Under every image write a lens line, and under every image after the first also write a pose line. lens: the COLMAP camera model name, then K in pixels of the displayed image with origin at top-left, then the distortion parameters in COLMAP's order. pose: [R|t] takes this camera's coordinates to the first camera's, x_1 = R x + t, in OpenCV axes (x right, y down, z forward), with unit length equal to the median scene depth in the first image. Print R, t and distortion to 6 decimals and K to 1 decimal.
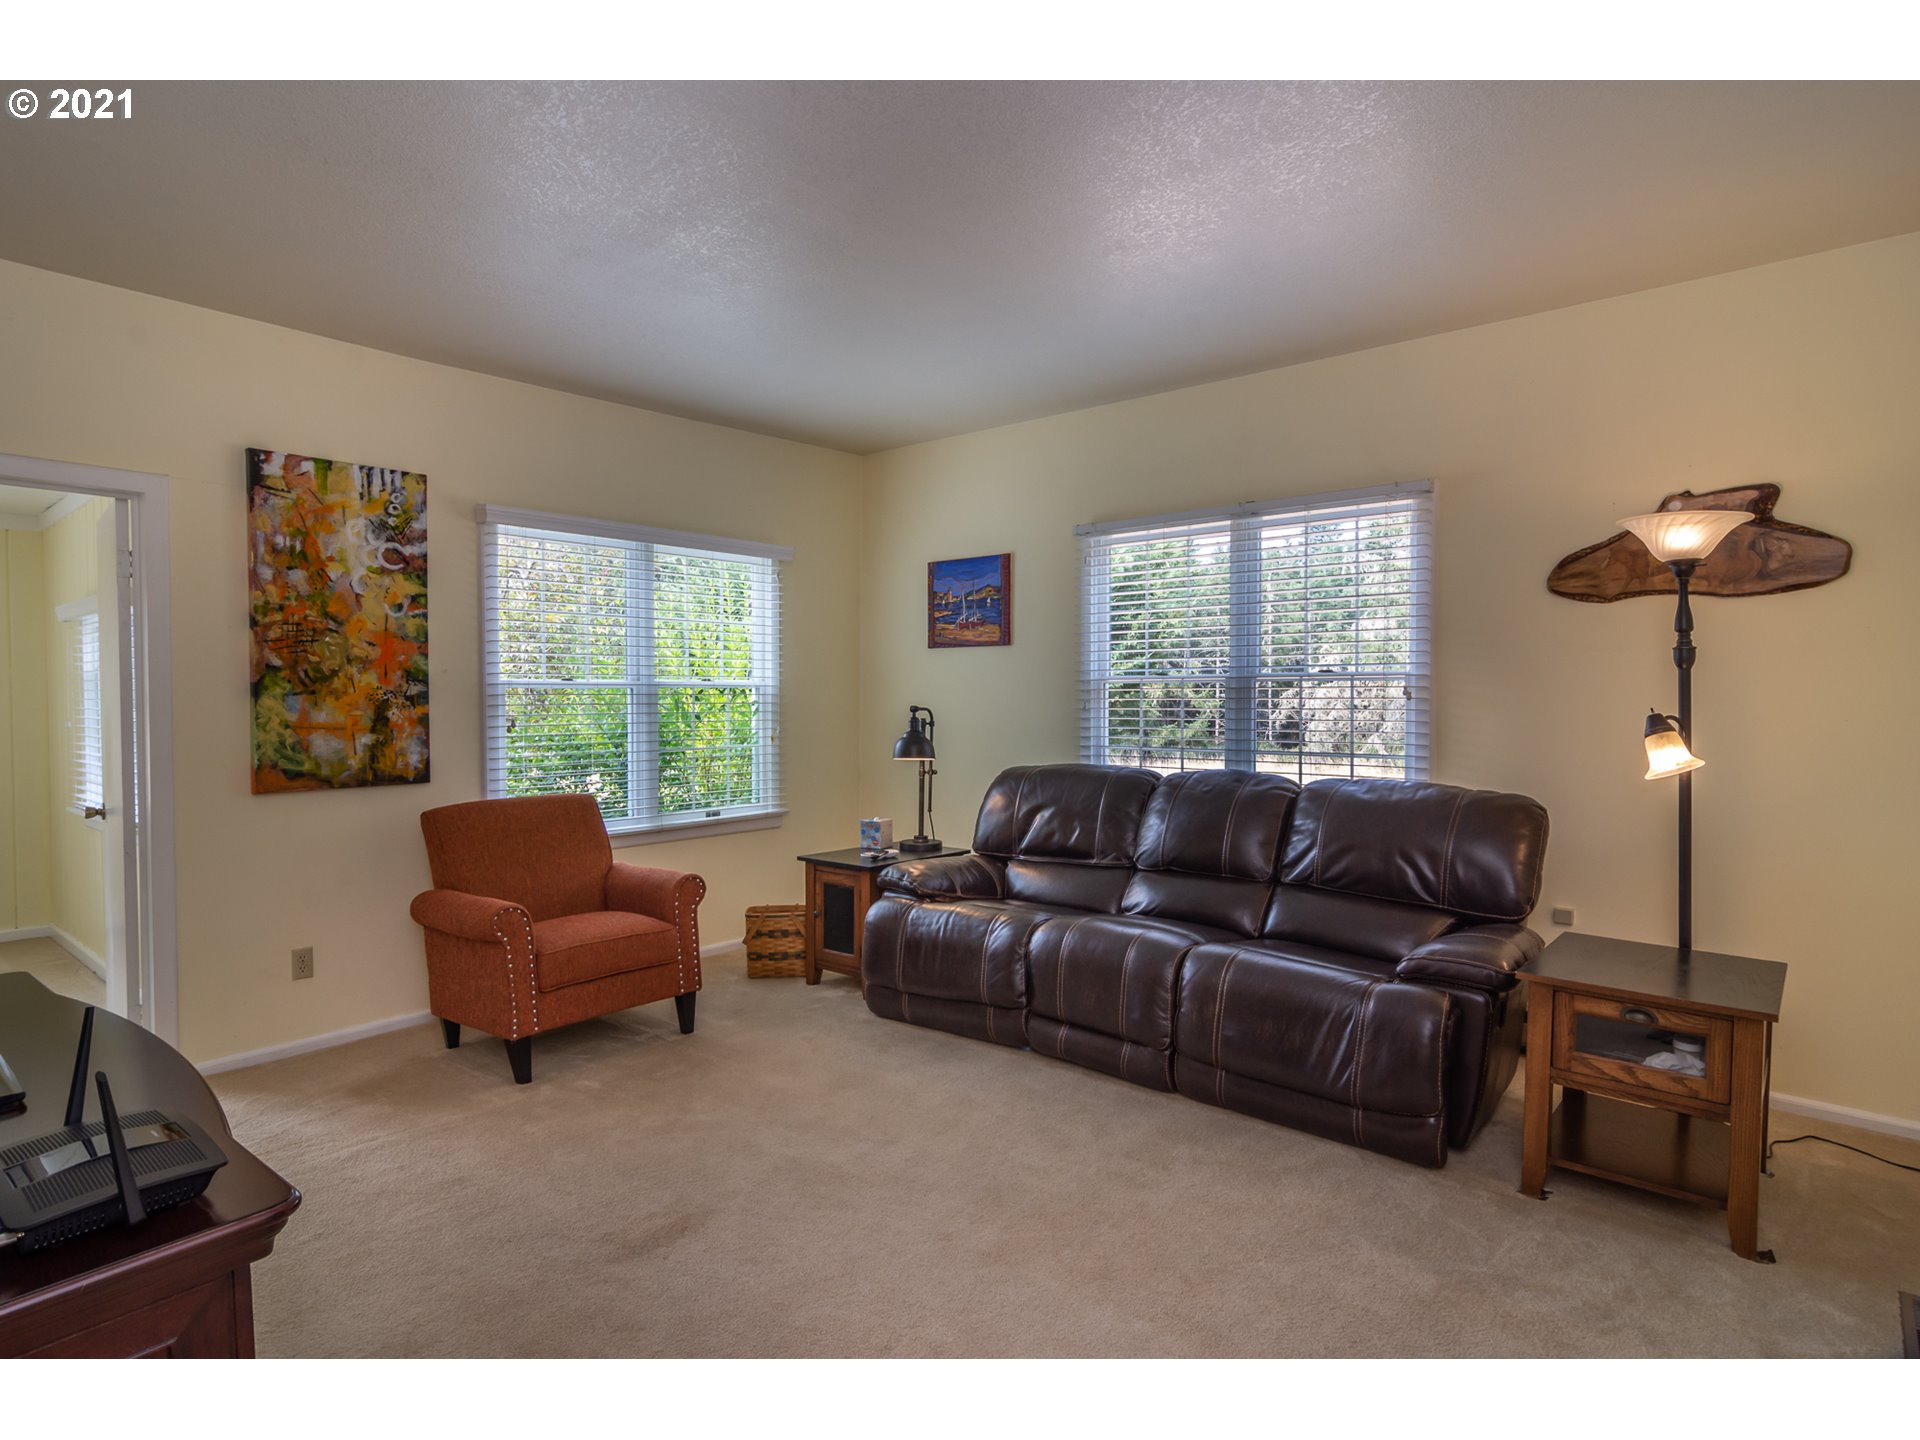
lens RADIAL K [[1027.4, 0, 949.7], [0, 1027.4, 715.8], [0, 0, 1]] dist [-0.004092, 0.002057]
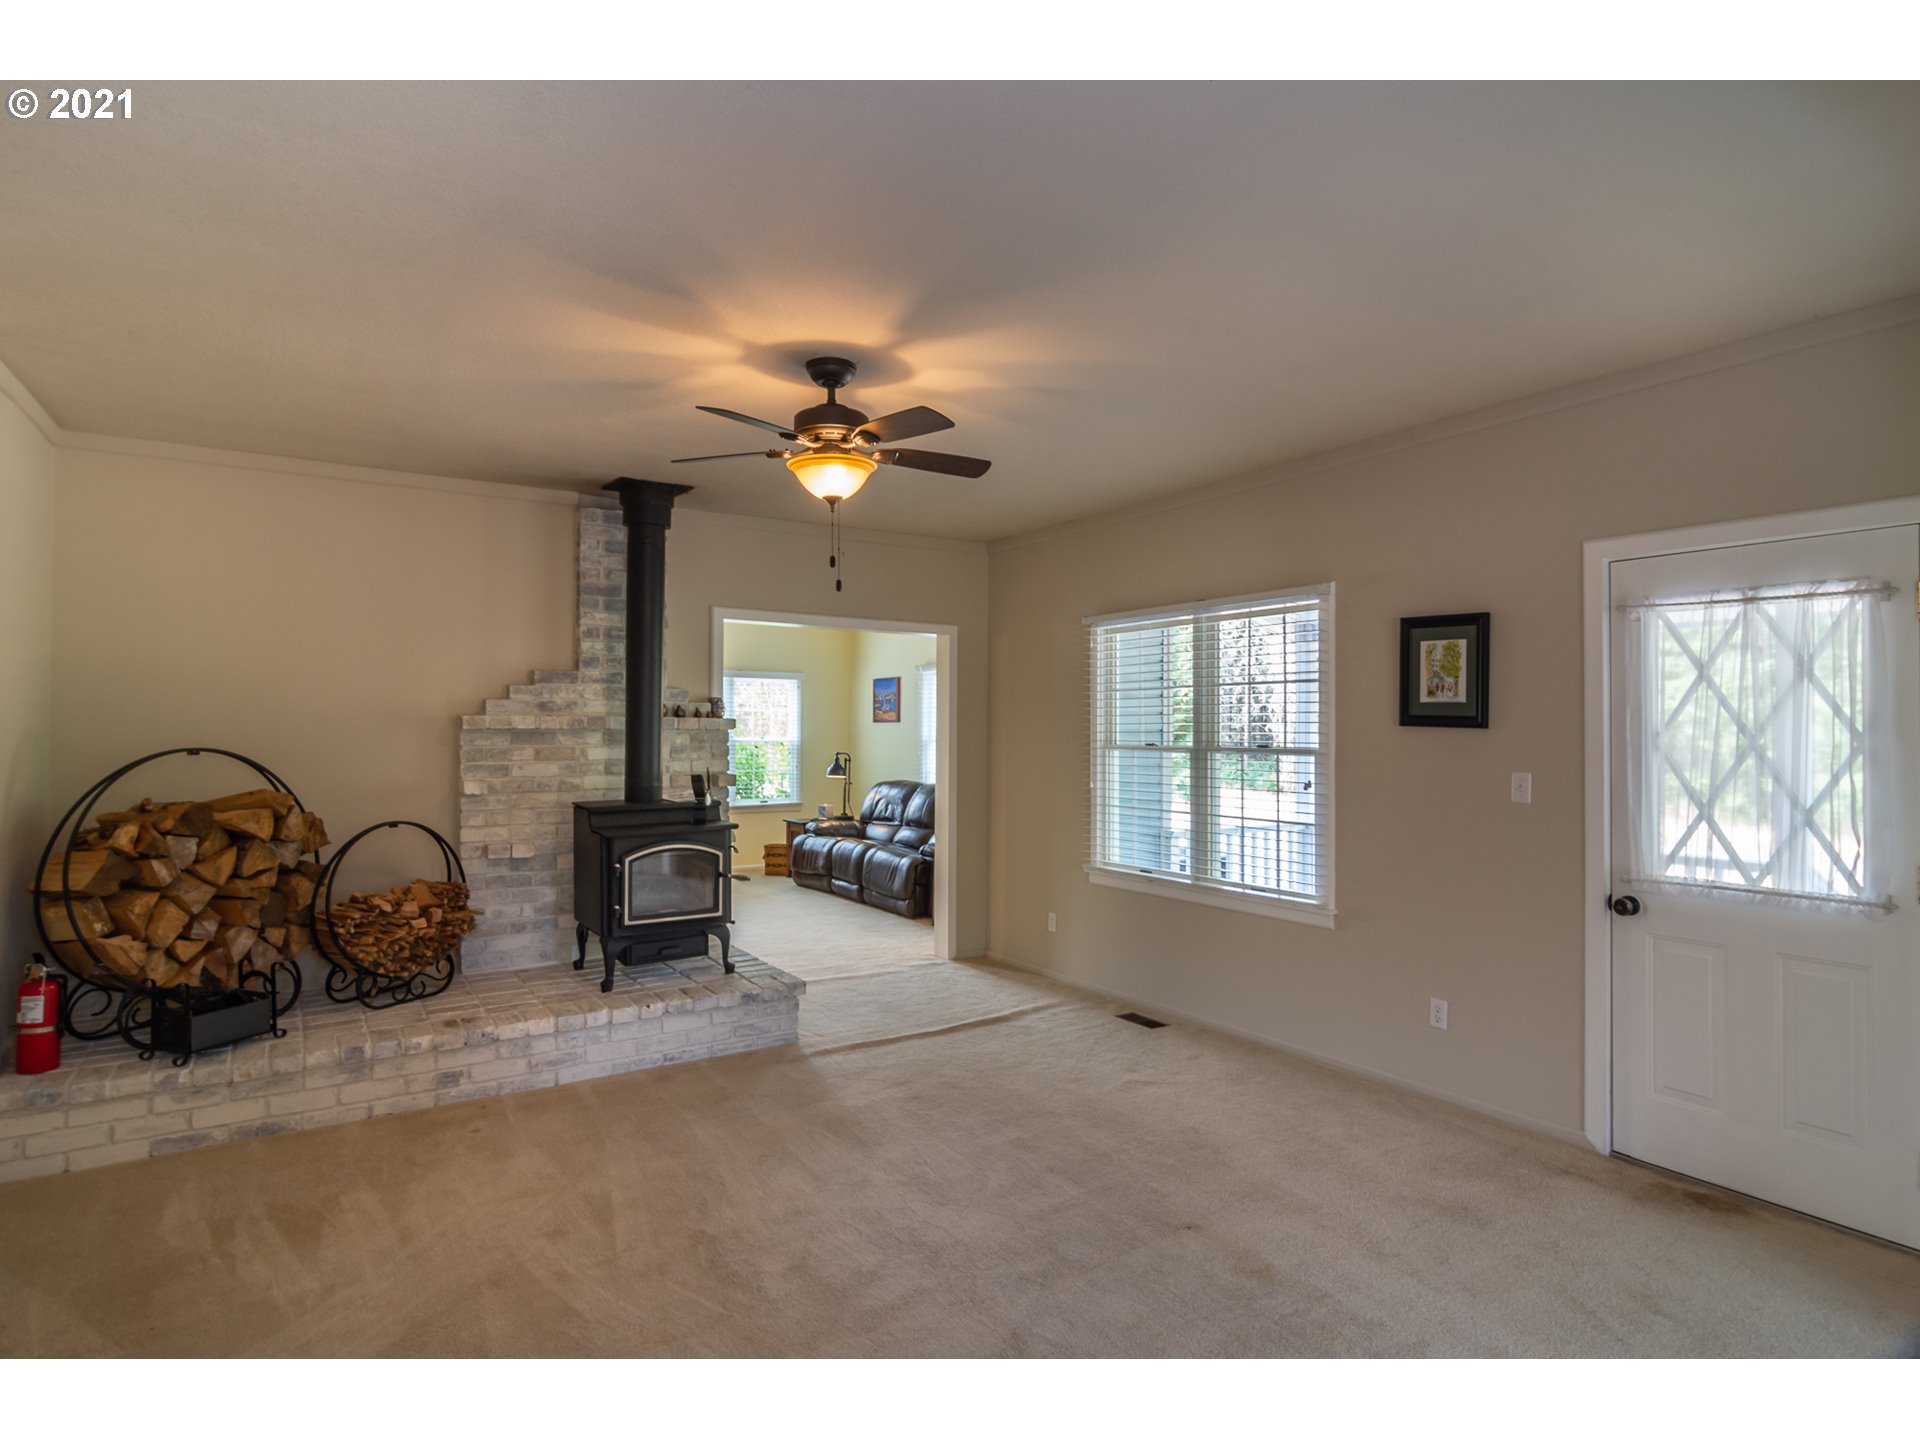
lens RADIAL K [[1027.4, 0, 949.7], [0, 1027.4, 715.8], [0, 0, 1]] dist [-0.004092, 0.002057]
pose [[0.963549, -0.003860, -0.267502, 0.918020], [-0.005772, 0.999363, -0.035210, -0.012808], [0.267468, 0.035471, 0.962914, -1.232837]]
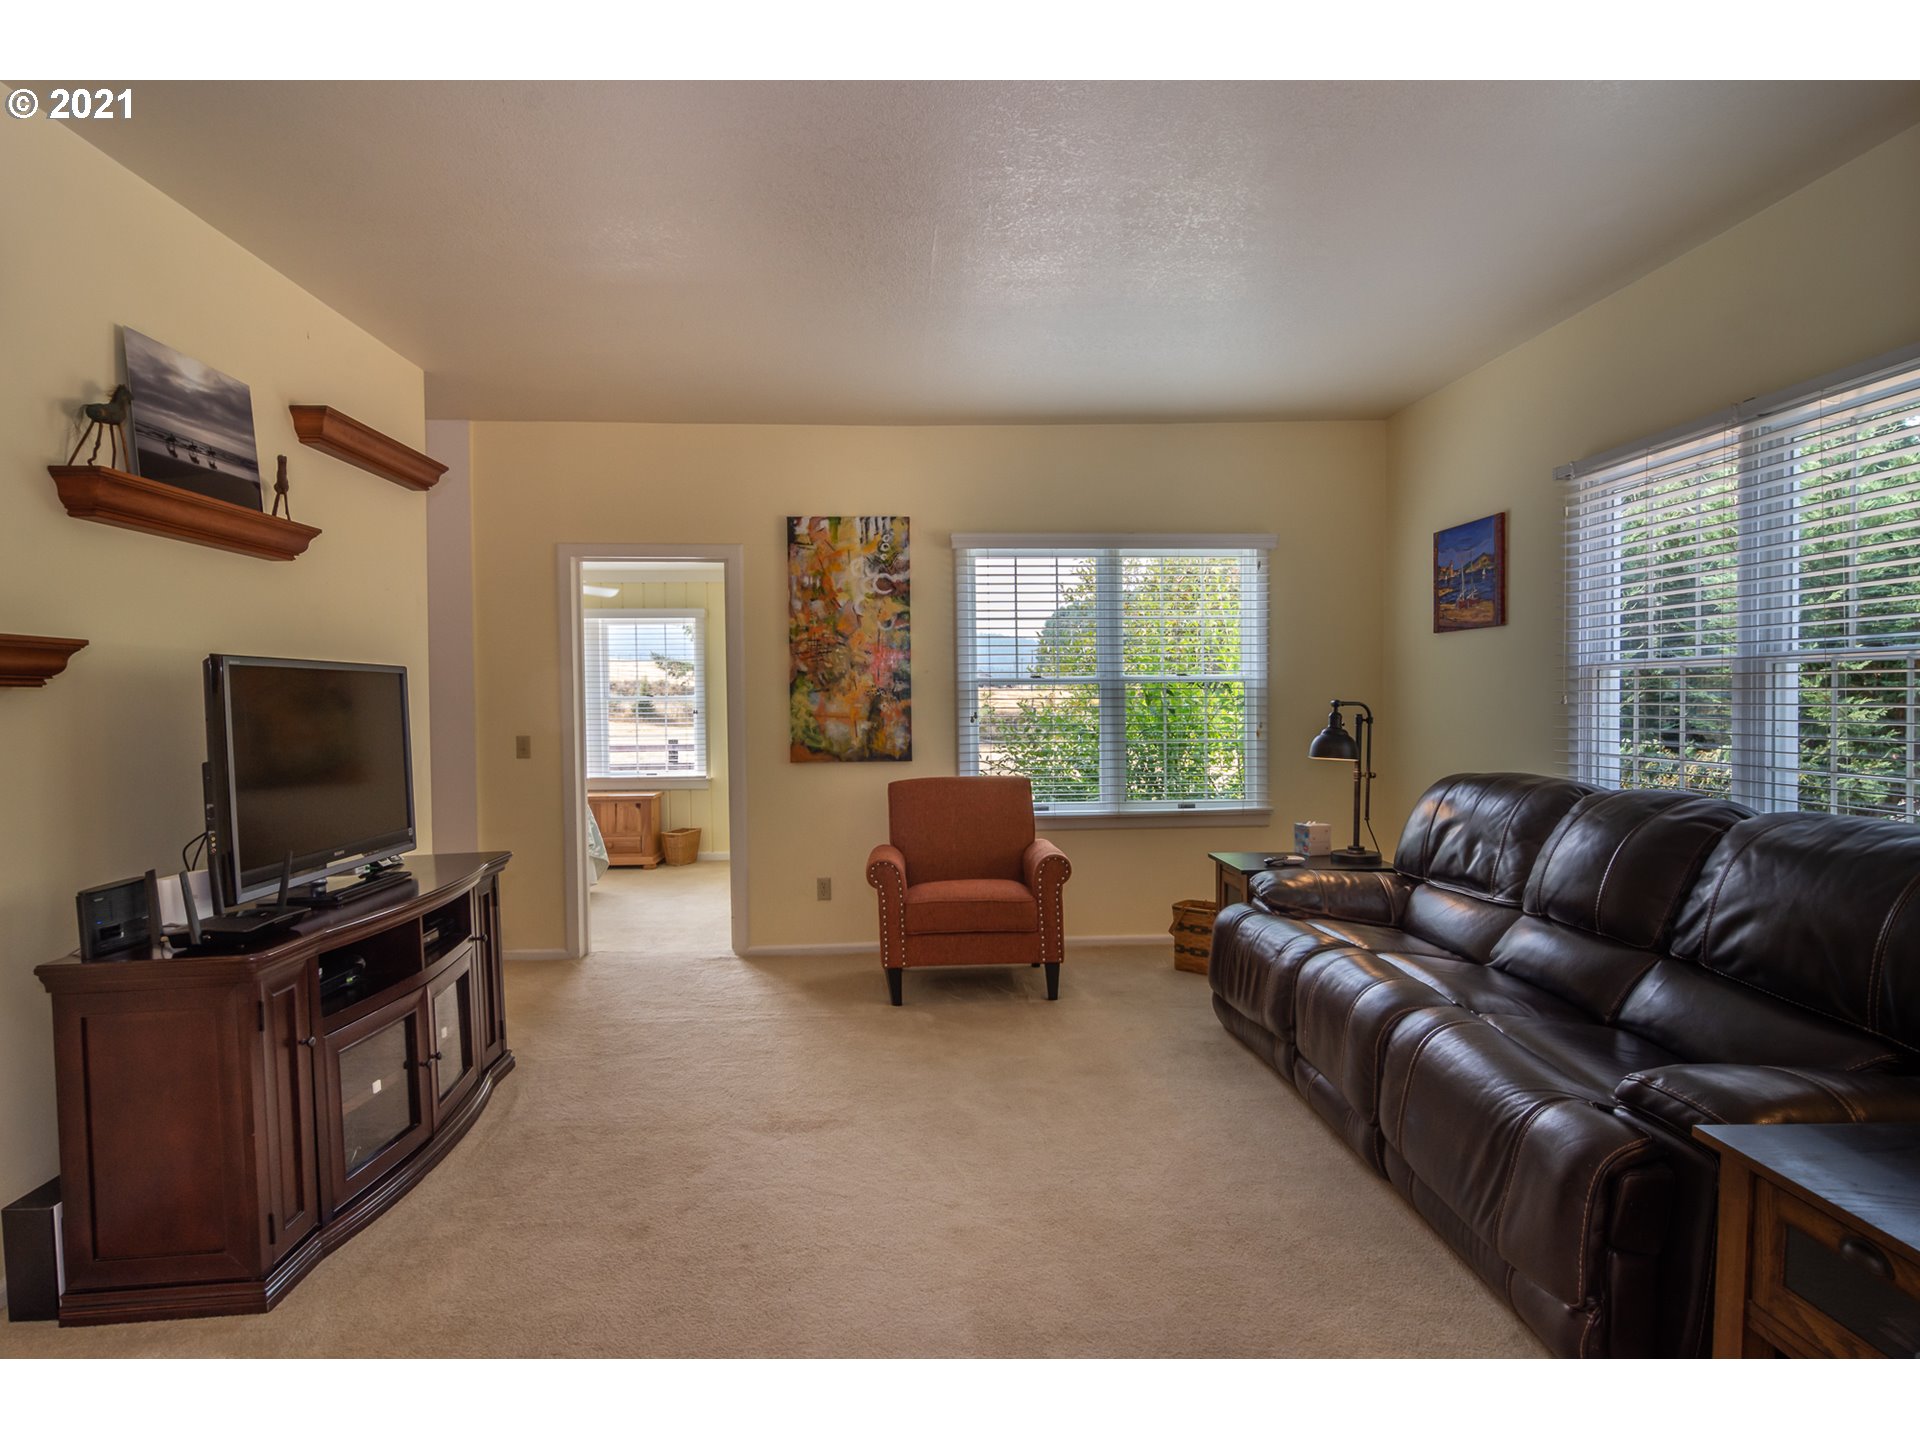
lens RADIAL K [[1027.4, 0, 949.7], [0, 1027.4, 715.8], [0, 0, 1]] dist [-0.004092, 0.002057]
pose [[0.699460, 0.010589, -0.714593, 0.433604], [-0.007020, 0.999944, 0.007945, -0.000704], [0.714637, -0.000541, 0.699495, 0.154930]]
